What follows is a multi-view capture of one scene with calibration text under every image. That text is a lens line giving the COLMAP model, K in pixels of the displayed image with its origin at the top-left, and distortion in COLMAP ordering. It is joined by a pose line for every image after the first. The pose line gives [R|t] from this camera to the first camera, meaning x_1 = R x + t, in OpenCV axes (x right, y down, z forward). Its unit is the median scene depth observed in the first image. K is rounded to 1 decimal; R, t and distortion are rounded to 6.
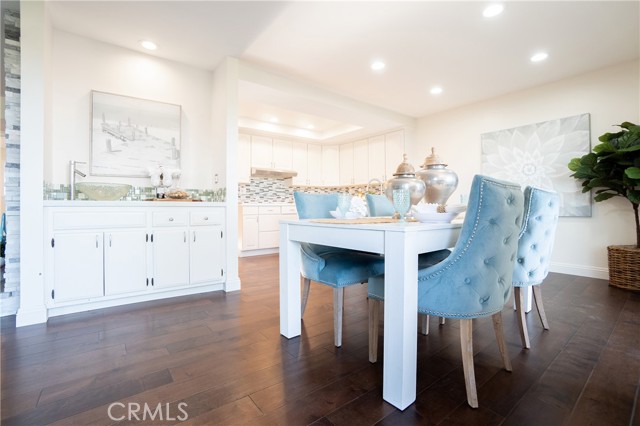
lens RADIAL K [[286.0, 0, 320.9], [0, 286.0, 208.5], [0, 0, 1]] dist [-0.013658, 0.000362]
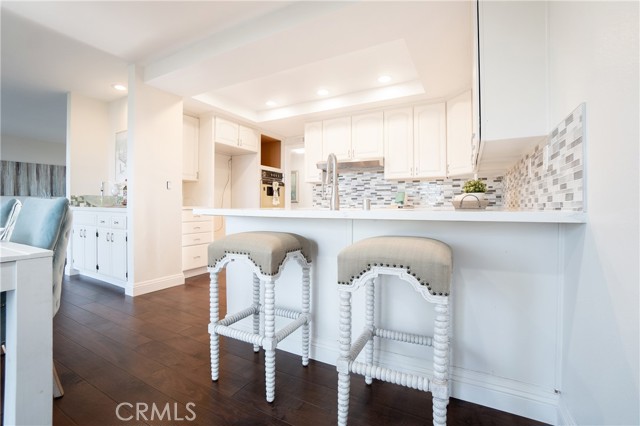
lens RADIAL K [[286.0, 0, 320.2], [0, 286.0, 208.9], [0, 0, 1]] dist [-0.013658, 0.000362]
pose [[0.401716, 0.009336, -0.915717, 0.434936], [-0.014771, 0.999884, 0.003714, -0.014412], [0.915645, 0.012034, 0.401807, 0.610111]]
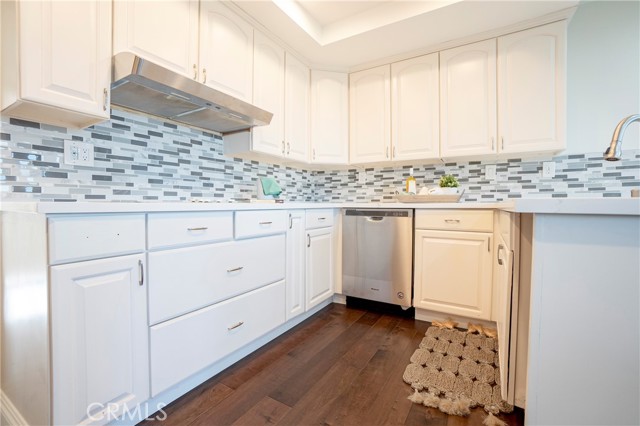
lens RADIAL K [[286.0, 0, 317.9], [0, 286.0, 208.6], [0, 0, 1]] dist [-0.013658, 0.000362]
pose [[0.939050, 0.001734, 0.343778, -0.144993], [-0.005424, 0.999938, 0.009771, -0.013552], [-0.343739, -0.011040, 0.939000, 0.636057]]
